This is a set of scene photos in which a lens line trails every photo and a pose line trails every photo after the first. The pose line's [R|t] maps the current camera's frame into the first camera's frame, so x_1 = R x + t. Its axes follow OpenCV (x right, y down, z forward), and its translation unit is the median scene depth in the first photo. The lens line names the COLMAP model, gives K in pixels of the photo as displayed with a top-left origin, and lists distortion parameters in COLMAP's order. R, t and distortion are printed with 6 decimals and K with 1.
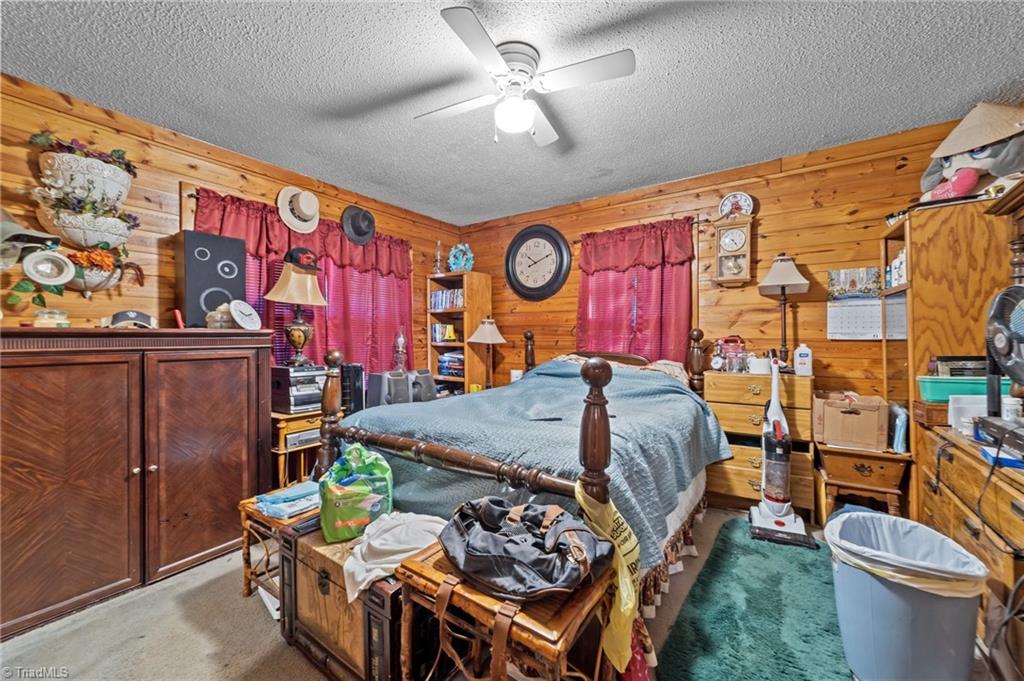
lens RADIAL K [[397.1, 0, 510.7], [0, 397.1, 338.9], [0, 0, 1]] dist [-0.001282, -0.000060]
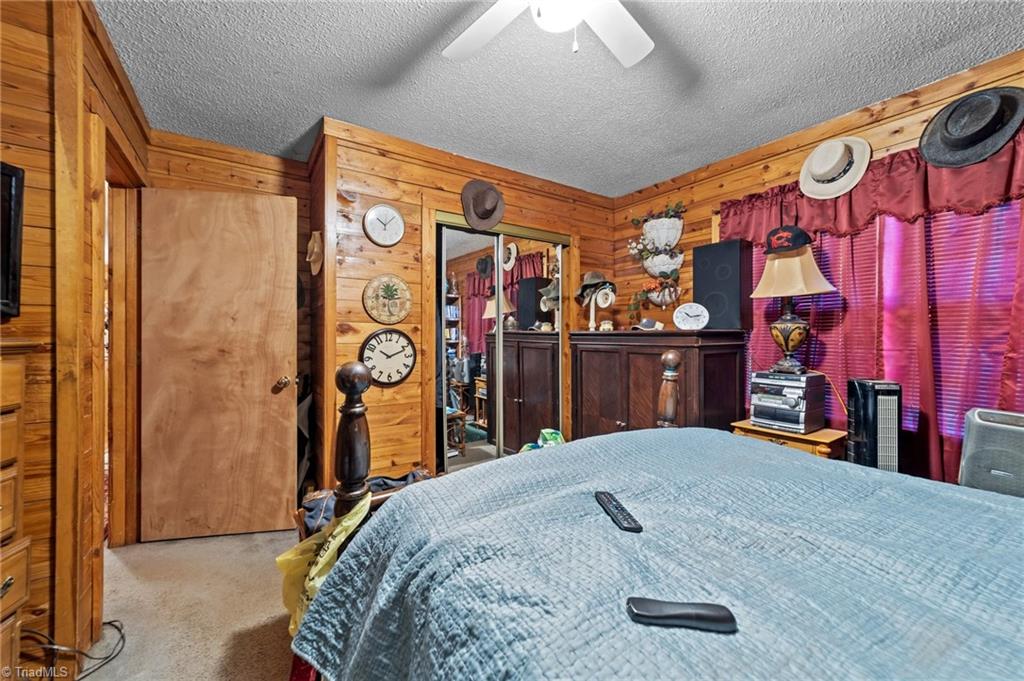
lens RADIAL K [[397.1, 0, 510.9], [0, 397.1, 334.2], [0, 0, 1]] dist [-0.001282, -0.000060]
pose [[-0.359795, 0.005149, -0.933017, 0.449503], [-0.000896, 0.999982, 0.005864, -0.014863], [0.933031, 0.002946, -0.359784, 0.806745]]
